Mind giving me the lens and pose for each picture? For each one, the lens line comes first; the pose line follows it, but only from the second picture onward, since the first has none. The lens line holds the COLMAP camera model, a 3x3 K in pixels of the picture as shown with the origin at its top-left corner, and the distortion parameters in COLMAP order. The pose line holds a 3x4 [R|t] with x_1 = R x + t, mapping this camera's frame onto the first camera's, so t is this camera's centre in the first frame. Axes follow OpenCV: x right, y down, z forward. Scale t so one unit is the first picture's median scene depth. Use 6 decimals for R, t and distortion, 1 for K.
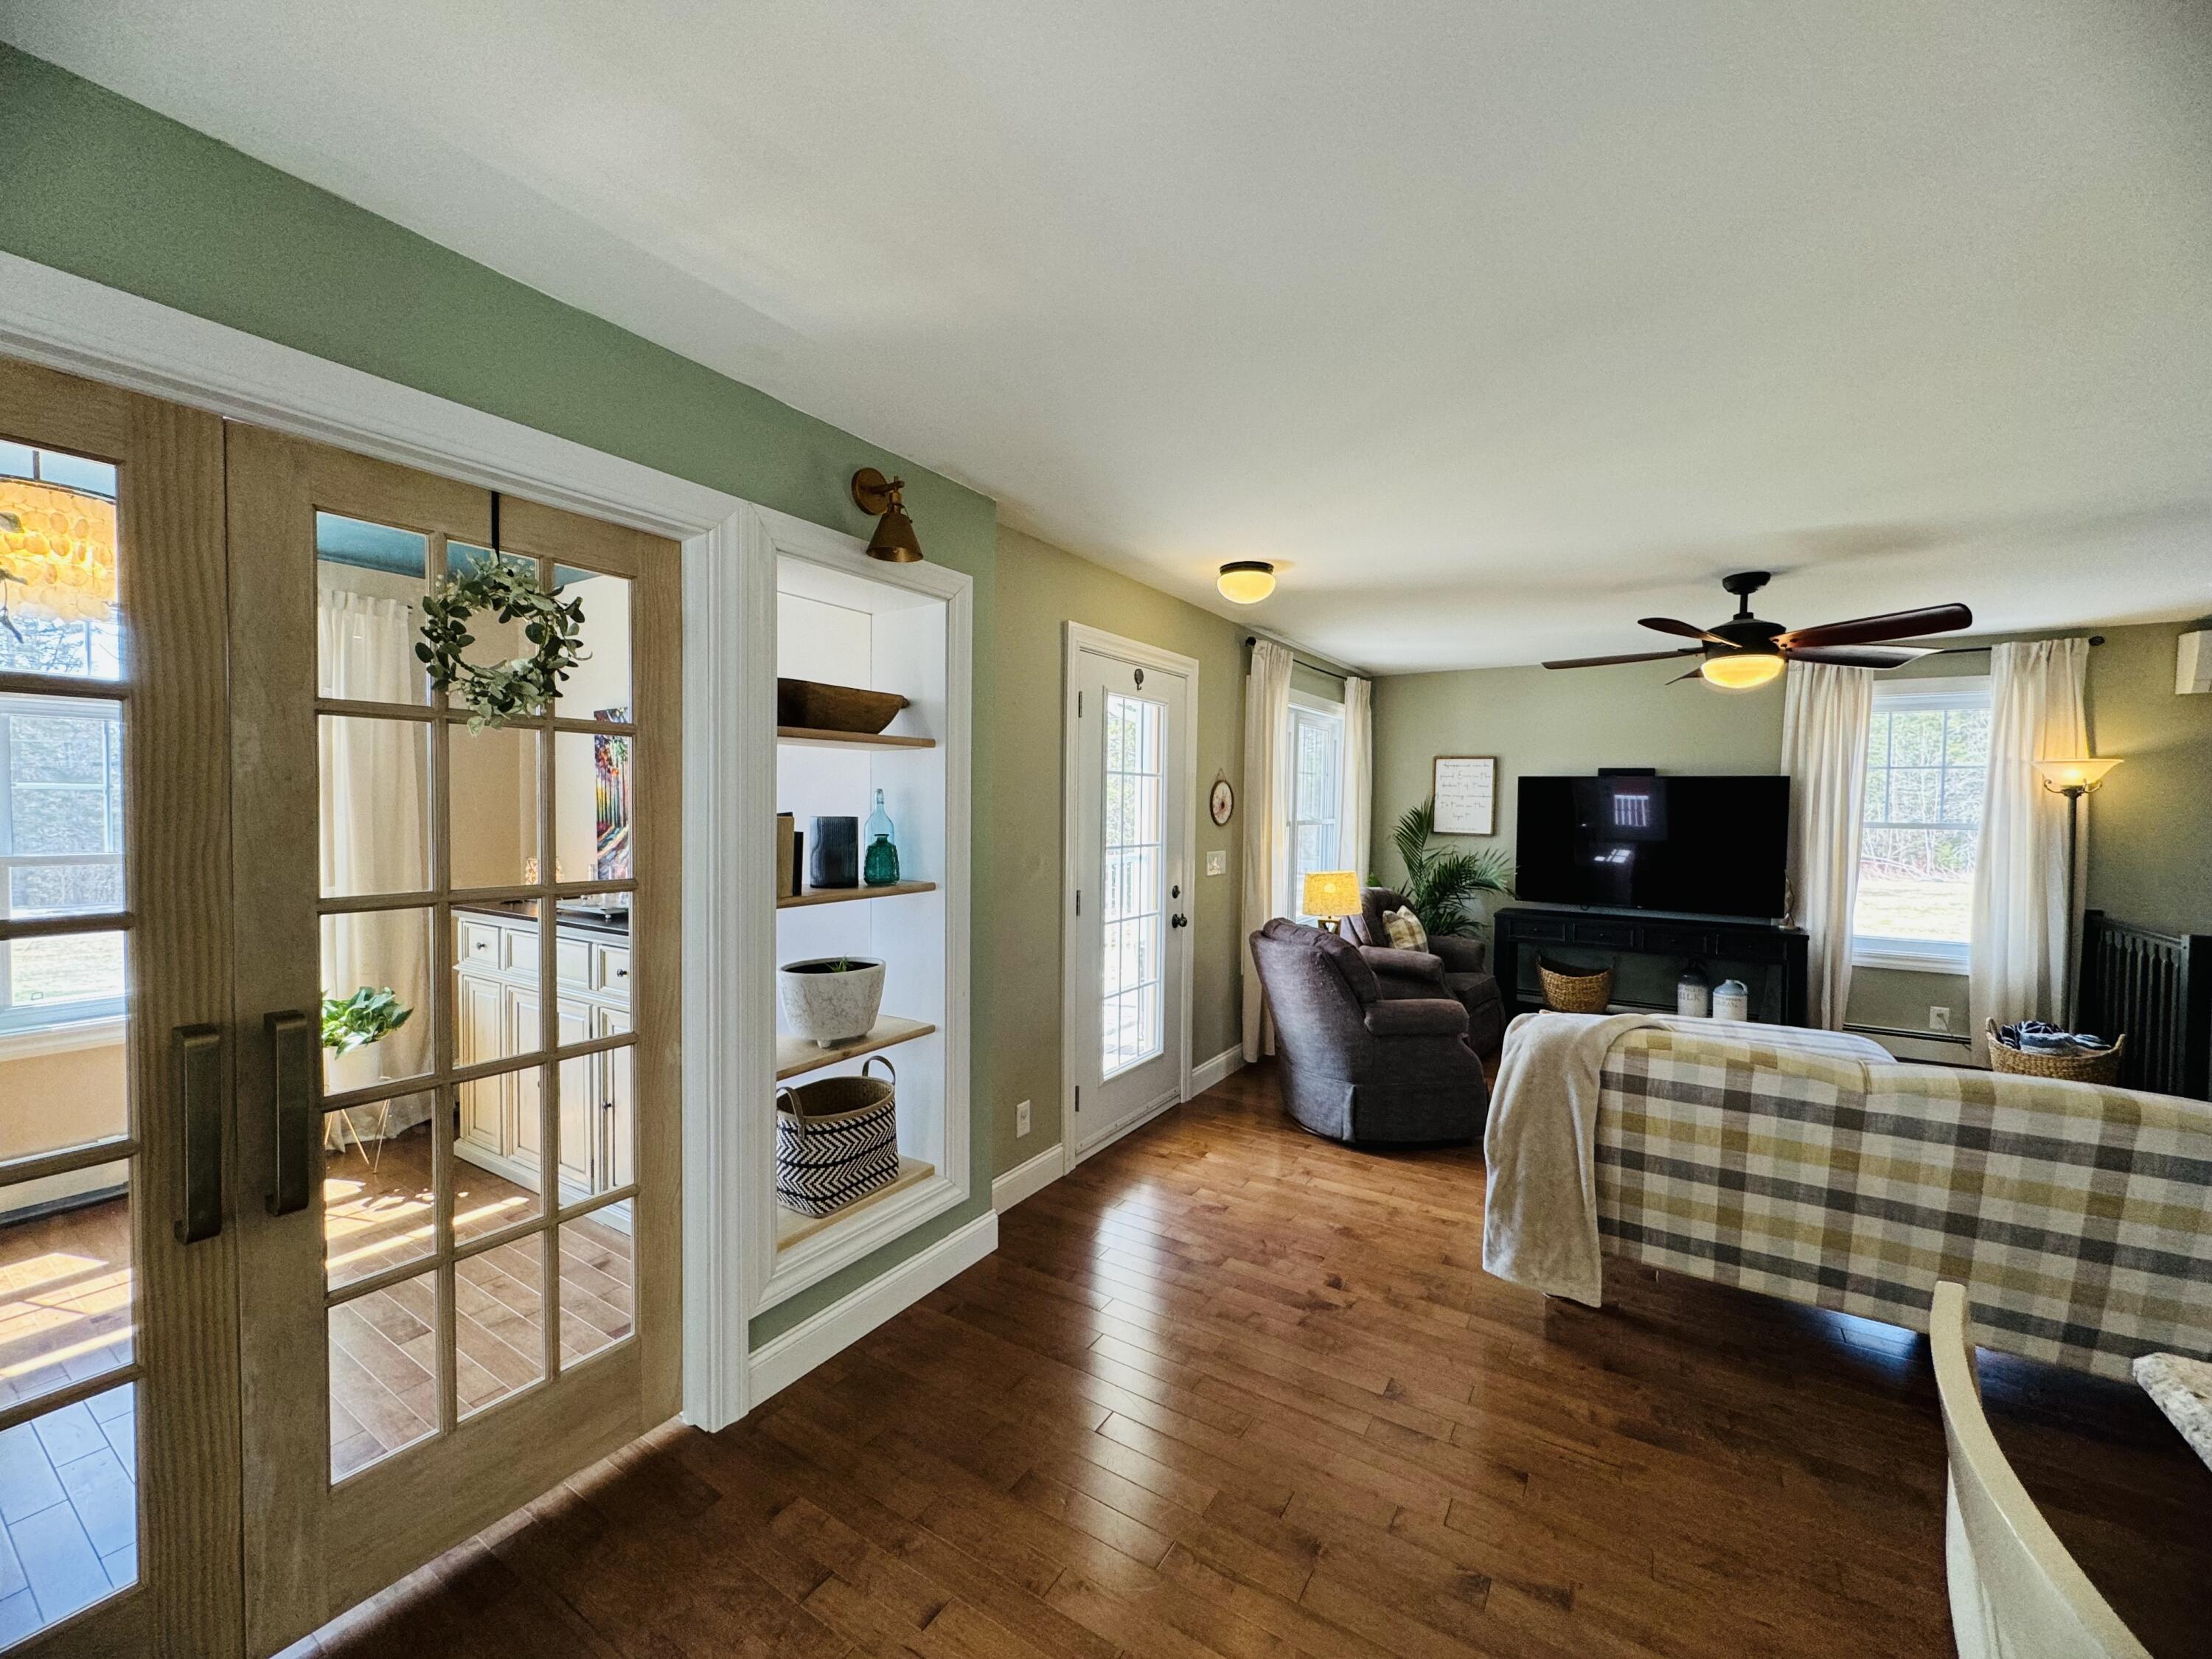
lens RADIAL K [[884.3, 0, 1106.2], [0, 884.3, 826.4], [0, 0, 1]] dist [-0.002609, 0.000604]
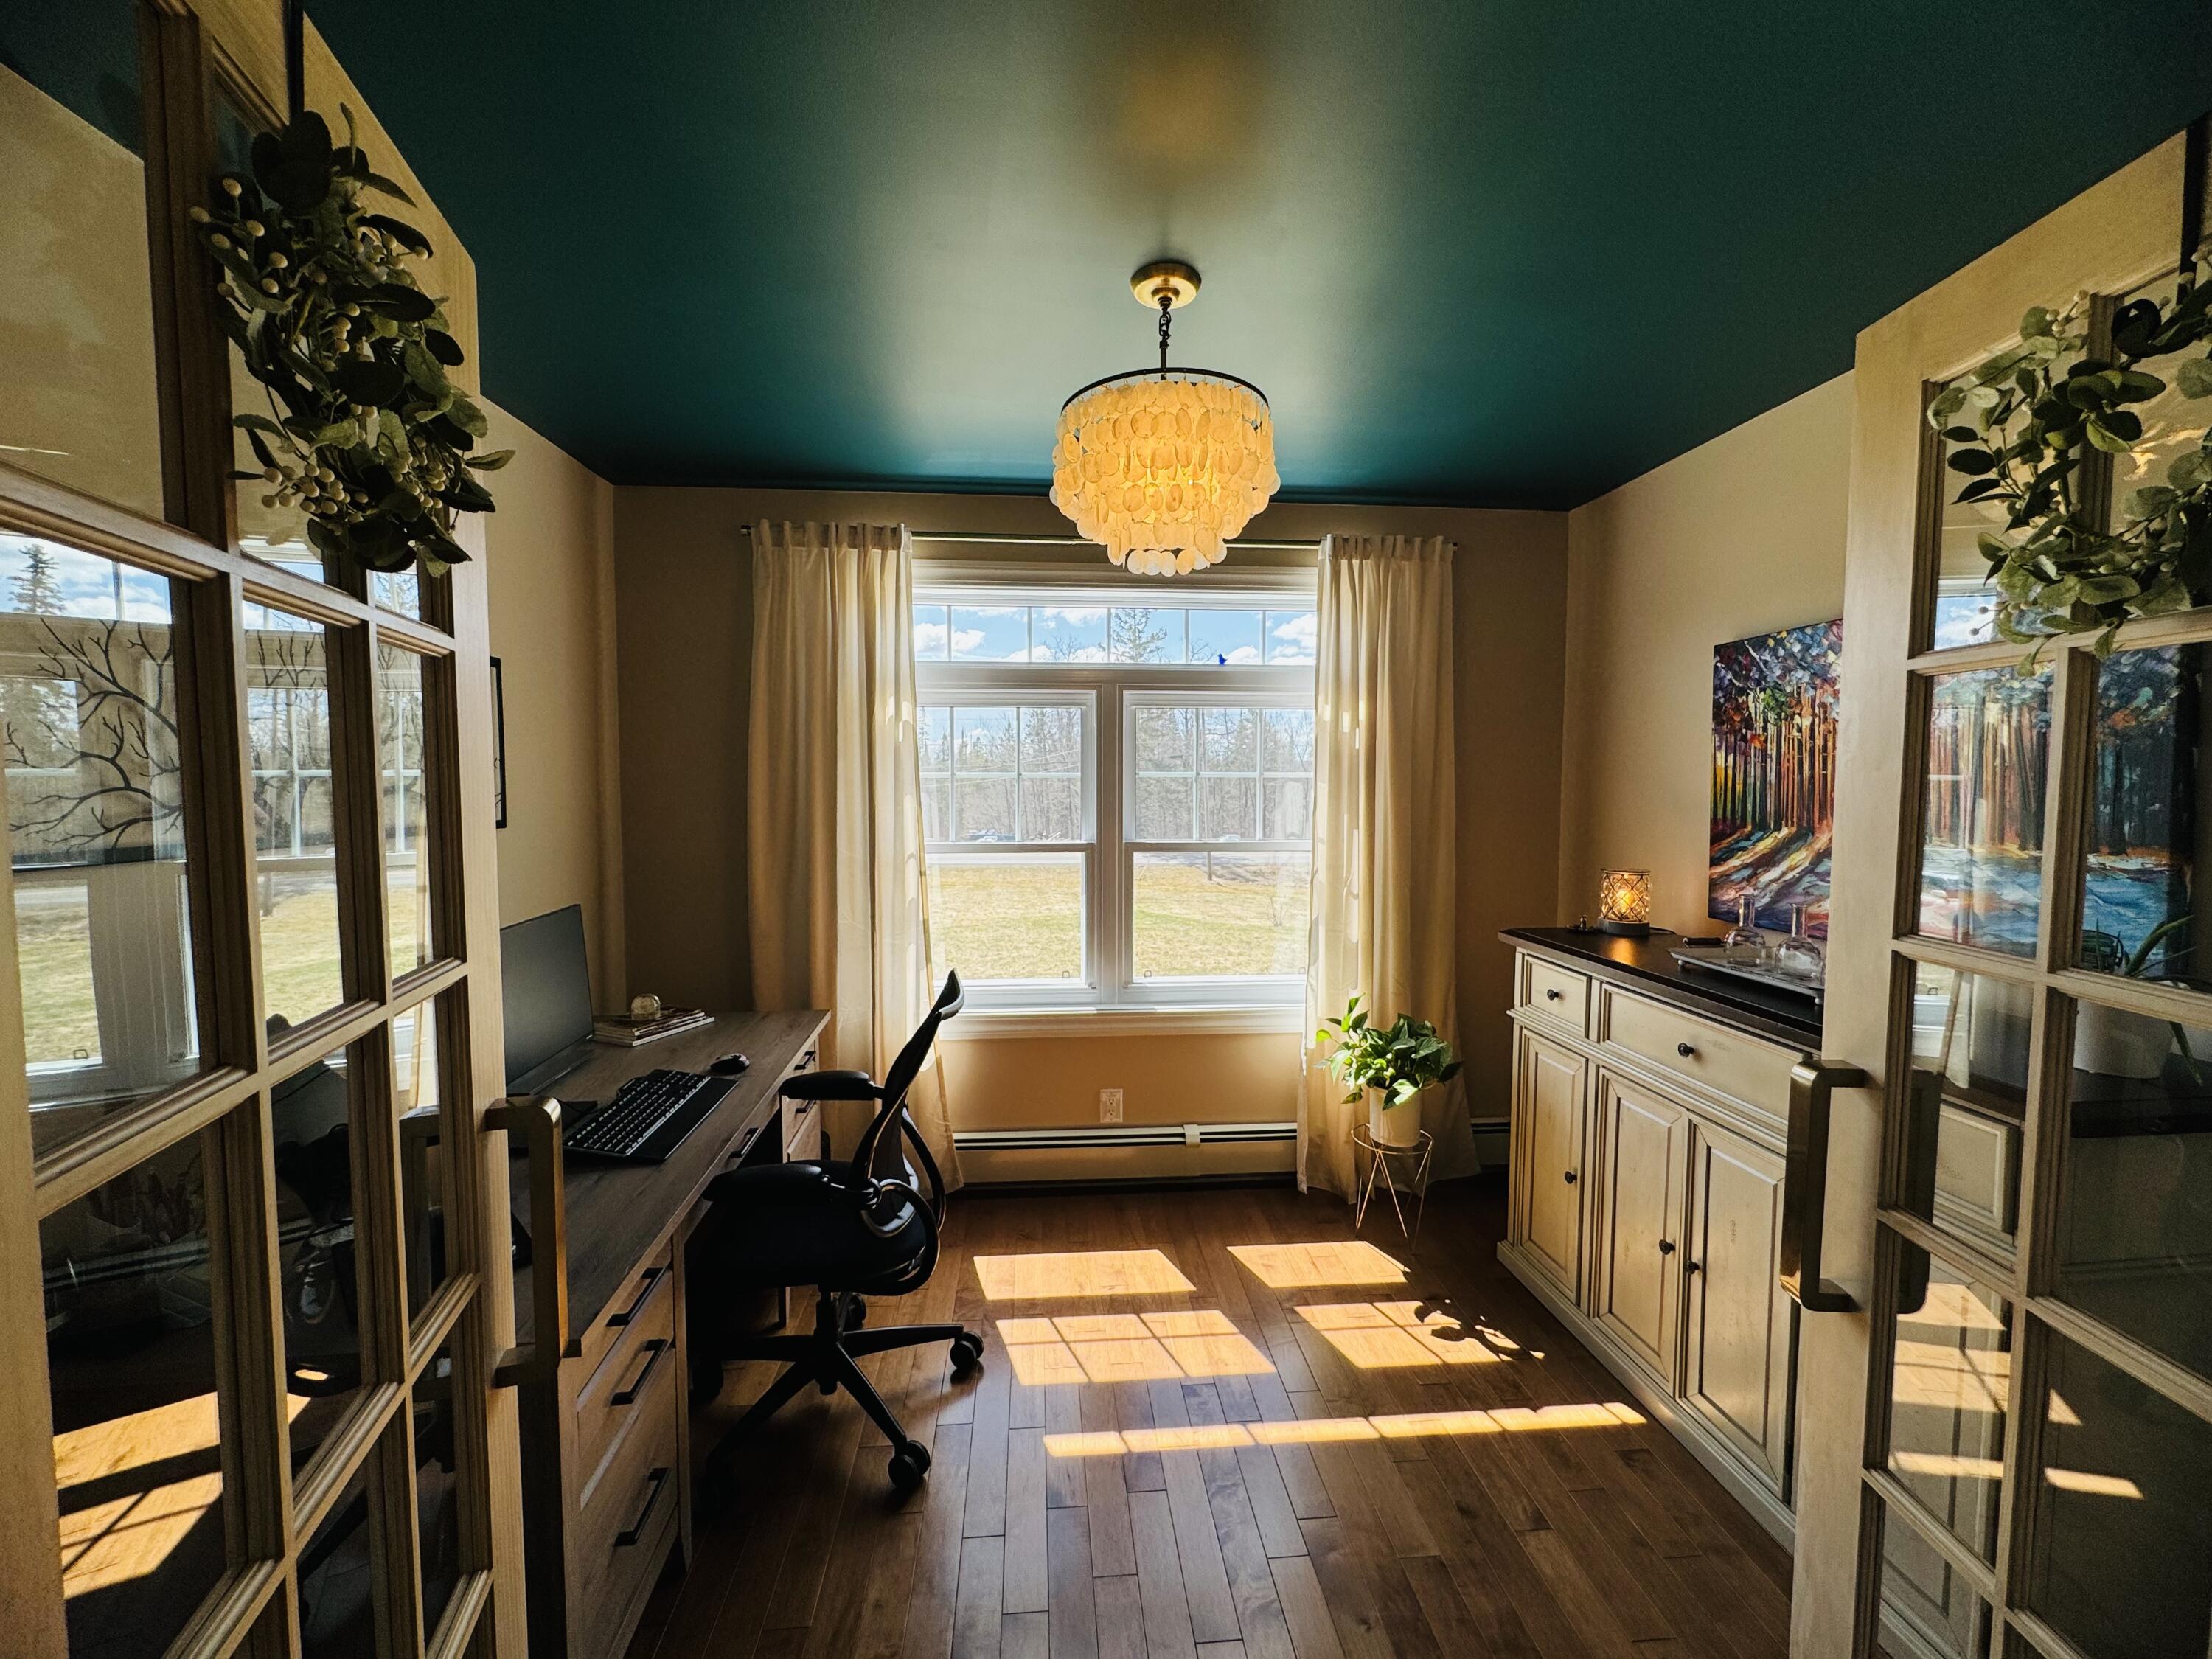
lens RADIAL K [[884.3, 0, 1106.0], [0, 884.3, 833.3], [0, 0, 1]] dist [-0.002609, 0.000604]
pose [[0.603124, 0.037365, -0.796772, -0.411972], [-0.013123, 0.999232, 0.036926, -0.016518], [0.797540, -0.011814, 0.603151, 0.328172]]
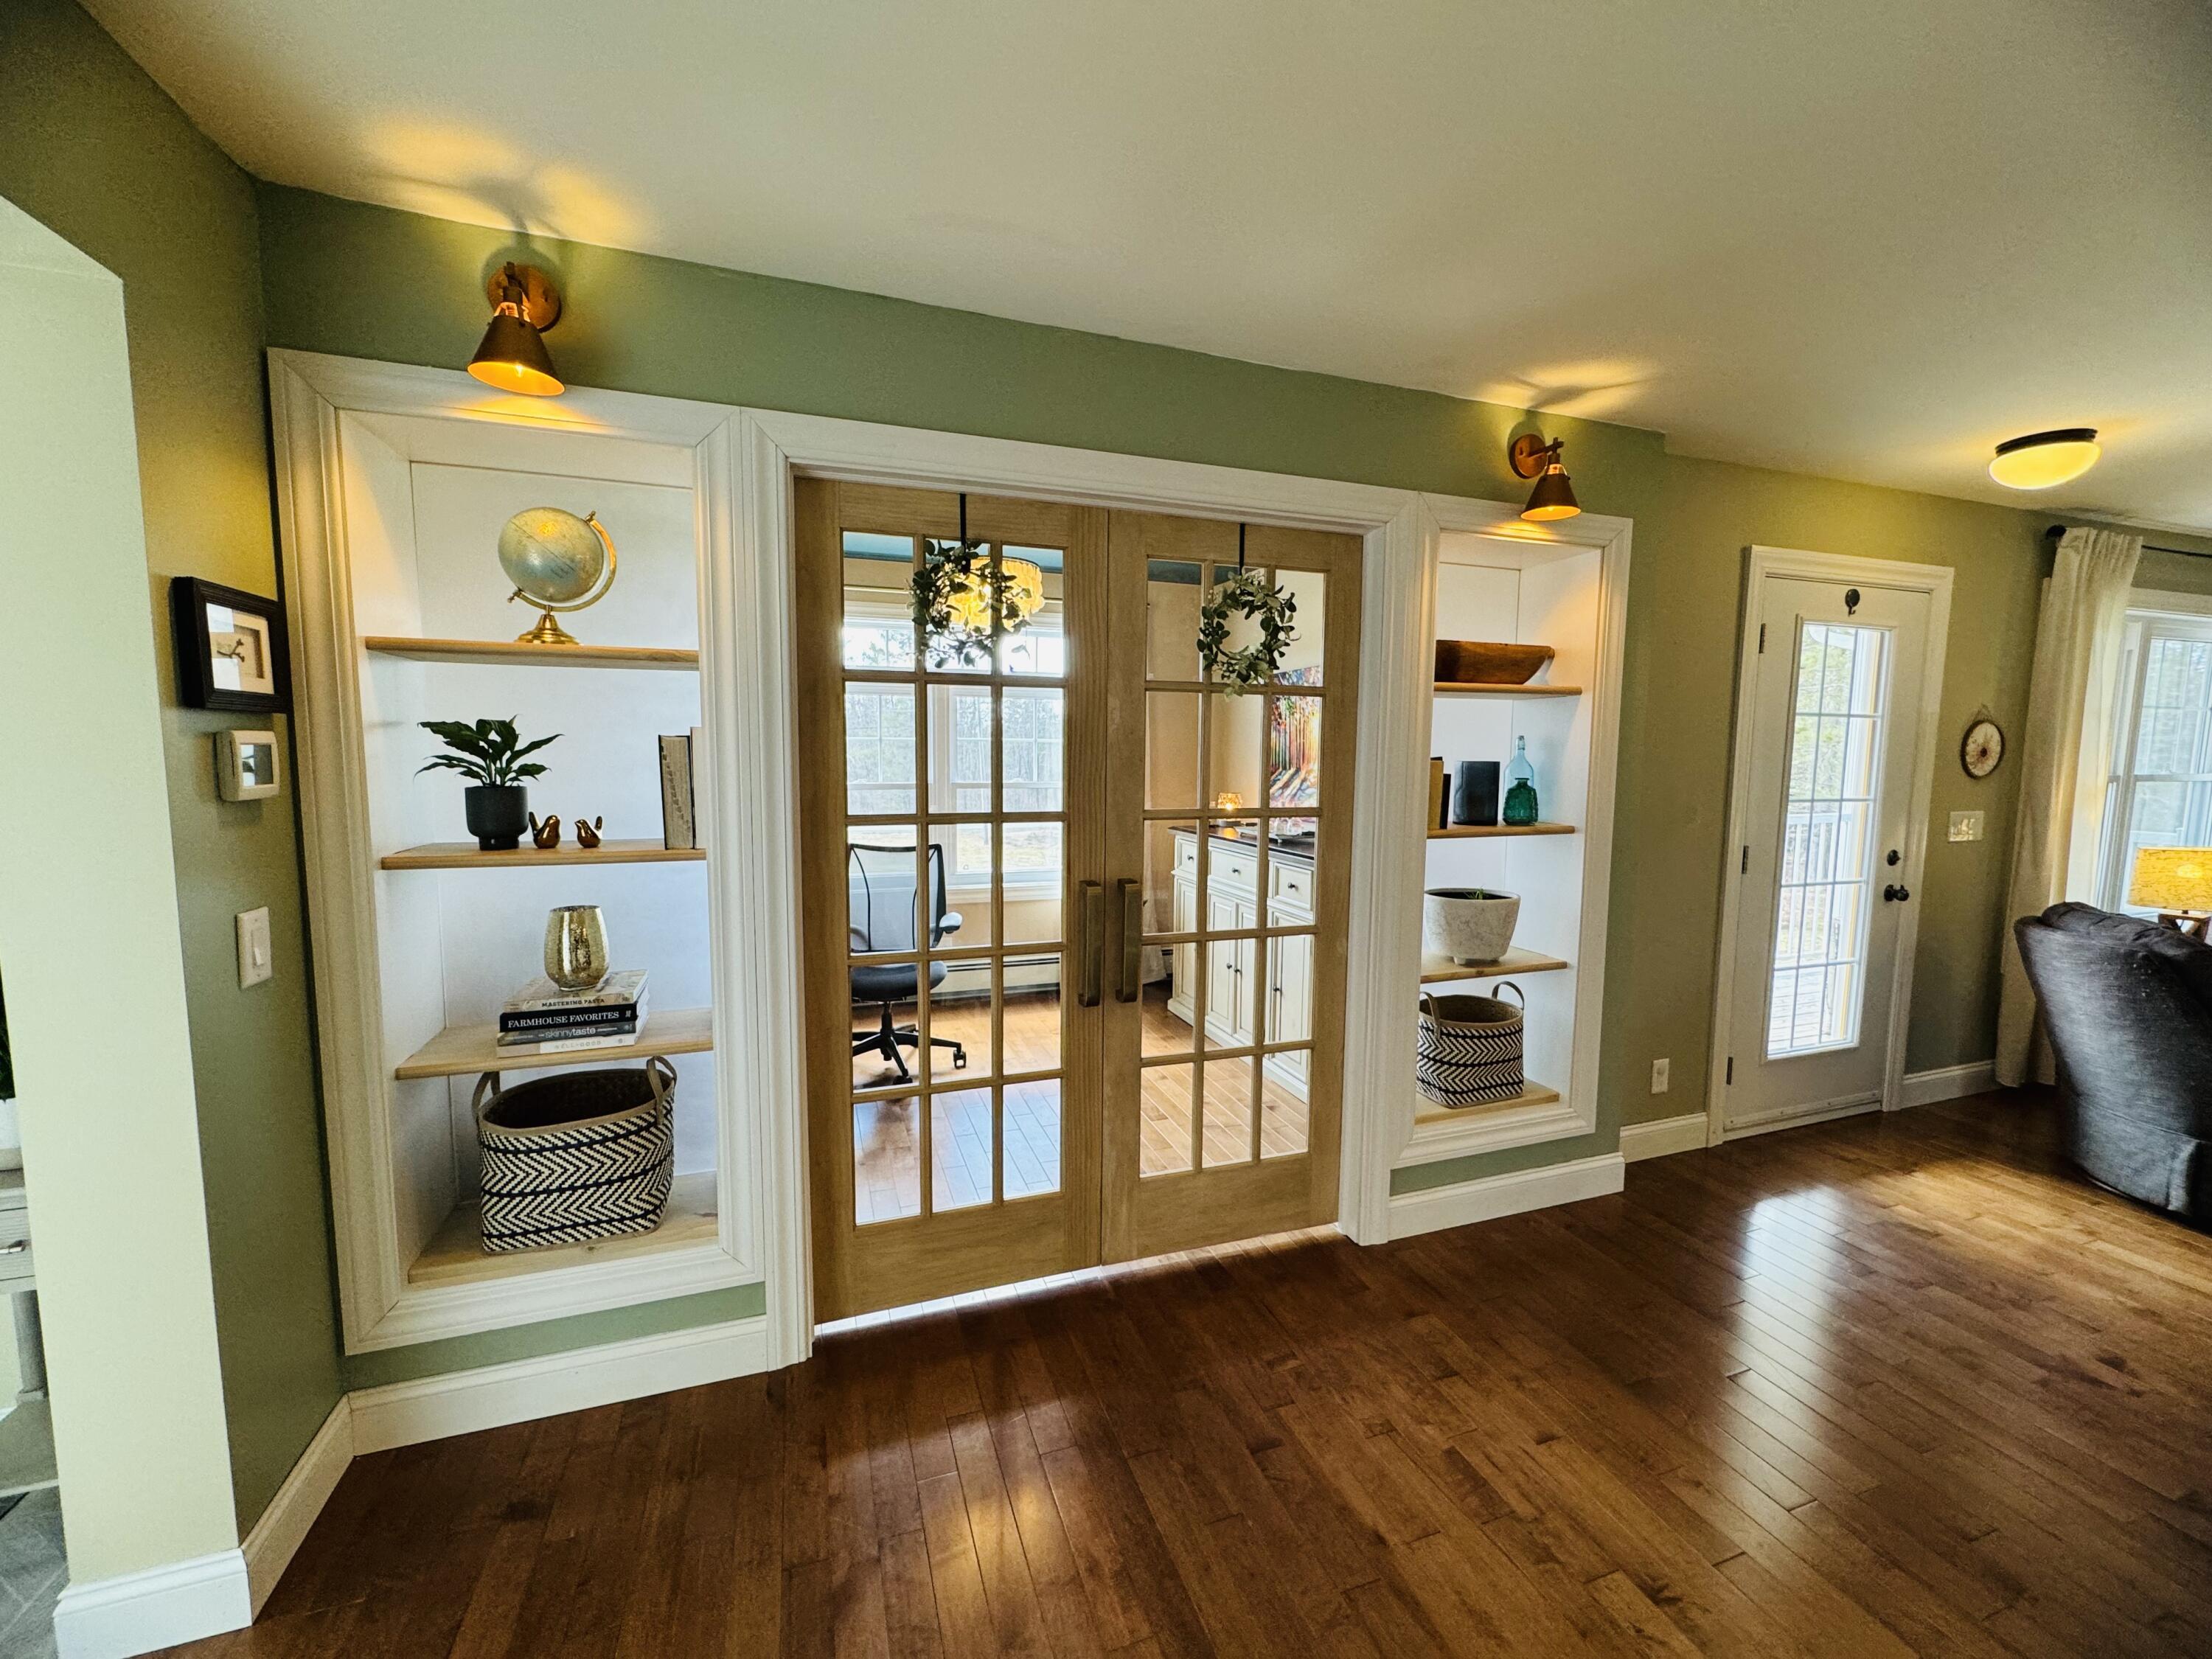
lens RADIAL K [[884.3, 0, 1101.8], [0, 884.3, 830.4], [0, 0, 1]] dist [-0.002609, 0.000604]
pose [[0.783613, 0.055107, -0.618800, 0.011837], [-0.016704, 0.997567, 0.067686, 0.006947], [0.621024, -0.042703, 0.782627, -0.140282]]
